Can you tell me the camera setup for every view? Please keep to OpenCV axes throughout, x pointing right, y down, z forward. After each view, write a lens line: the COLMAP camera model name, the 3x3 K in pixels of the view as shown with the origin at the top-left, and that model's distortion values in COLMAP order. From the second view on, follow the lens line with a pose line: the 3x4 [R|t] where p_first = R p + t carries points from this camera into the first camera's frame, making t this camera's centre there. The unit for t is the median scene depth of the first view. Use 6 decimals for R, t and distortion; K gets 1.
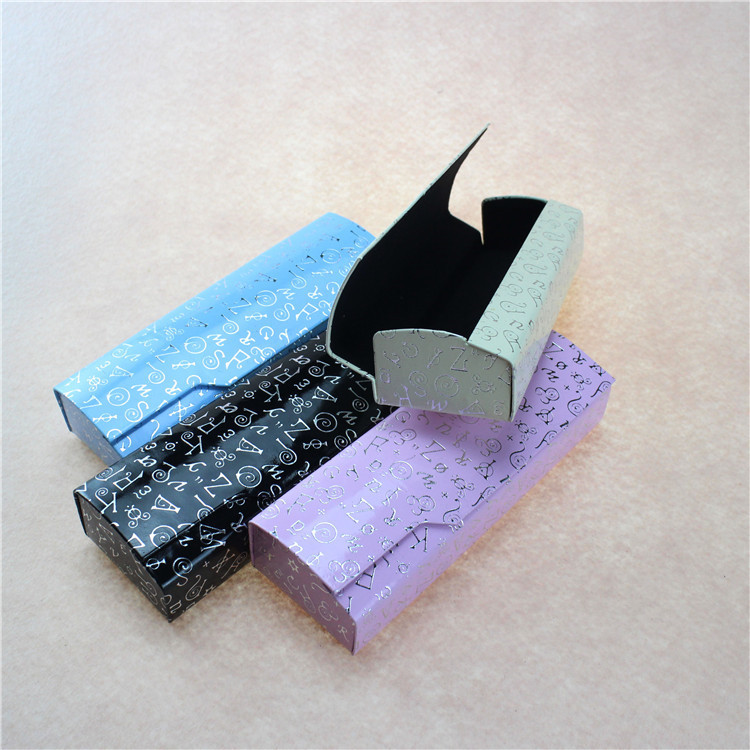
lens RADIAL K [[912.9, 0, 375.0], [0, 912.9, 375.0], [0, 0, 1]] dist [-0.200535, 0.167596]
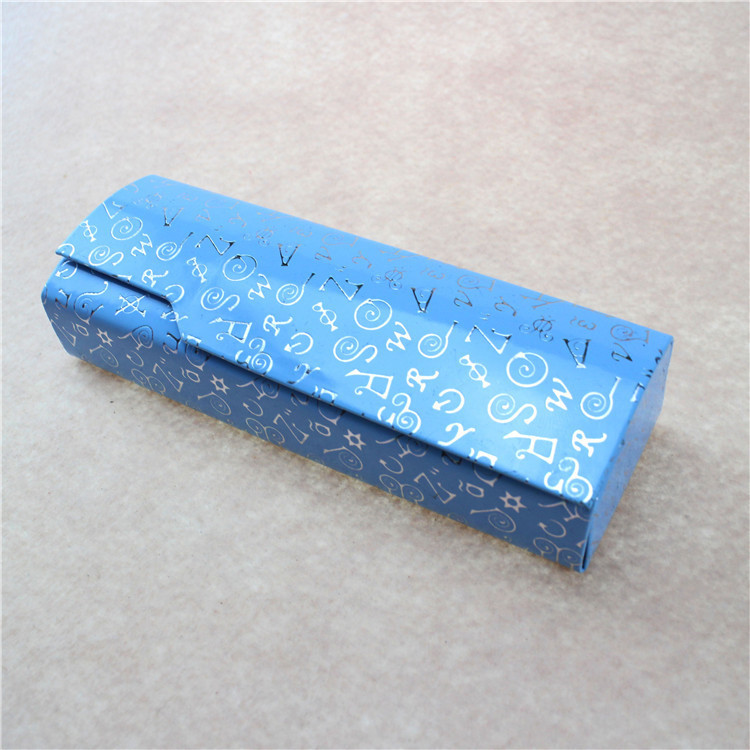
lens RADIAL K [[915.9, 0, 374.1], [0, 915.9, 357.9], [0, 0, 1]] dist [-0.203685, 0.152328]
pose [[0.996519, -0.057276, -0.060580, 0.032032], [0.057303, 0.998356, -0.001294, 0.053157], [0.060555, -0.002182, 0.998162, 0.405828]]
